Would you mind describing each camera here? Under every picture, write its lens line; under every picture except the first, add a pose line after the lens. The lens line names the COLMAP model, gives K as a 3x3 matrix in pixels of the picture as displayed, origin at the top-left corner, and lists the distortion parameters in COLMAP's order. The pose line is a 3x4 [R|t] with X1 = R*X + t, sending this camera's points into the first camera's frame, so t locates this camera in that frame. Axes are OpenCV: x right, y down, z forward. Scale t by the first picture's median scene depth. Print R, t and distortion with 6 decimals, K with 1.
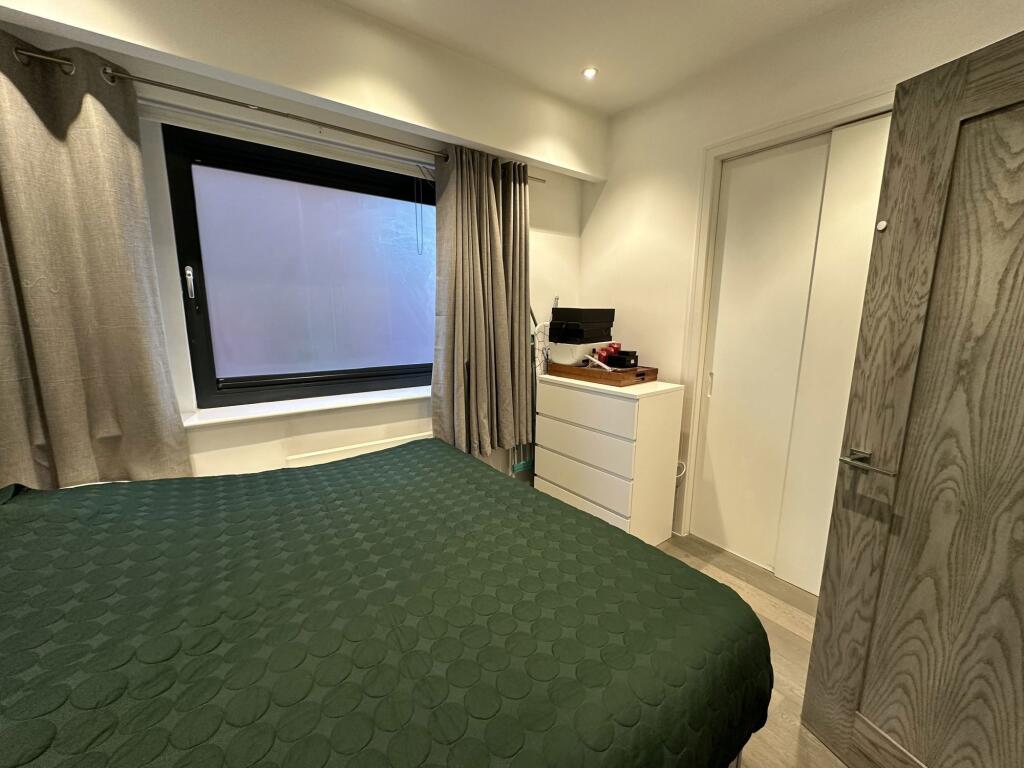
lens RADIAL K [[407.1, 0, 514.2], [0, 407.1, 384.0], [0, 0, 1]] dist [-0.000475, 0.000318]
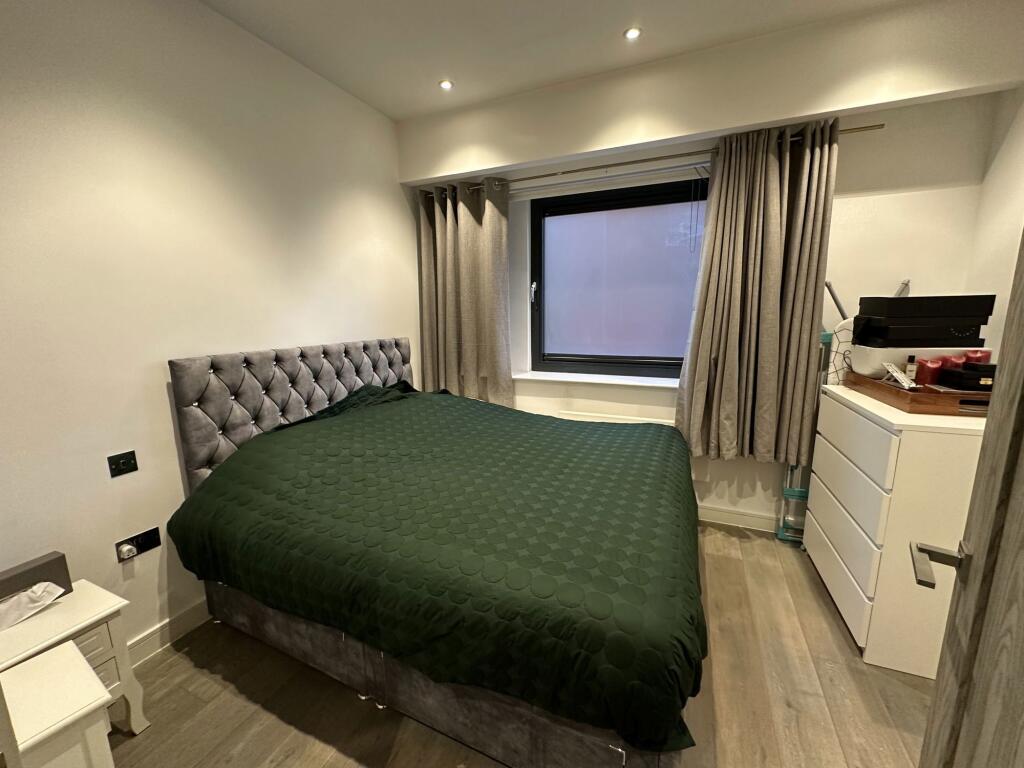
lens RADIAL K [[407.1, 0, 515.5], [0, 407.1, 386.4], [0, 0, 1]] dist [-0.000475, 0.000318]
pose [[0.508433, 0.143574, -0.849048, 0.551406], [-0.133926, 0.987188, 0.086735, -0.008577], [0.850623, 0.069611, 0.521148, 0.107242]]
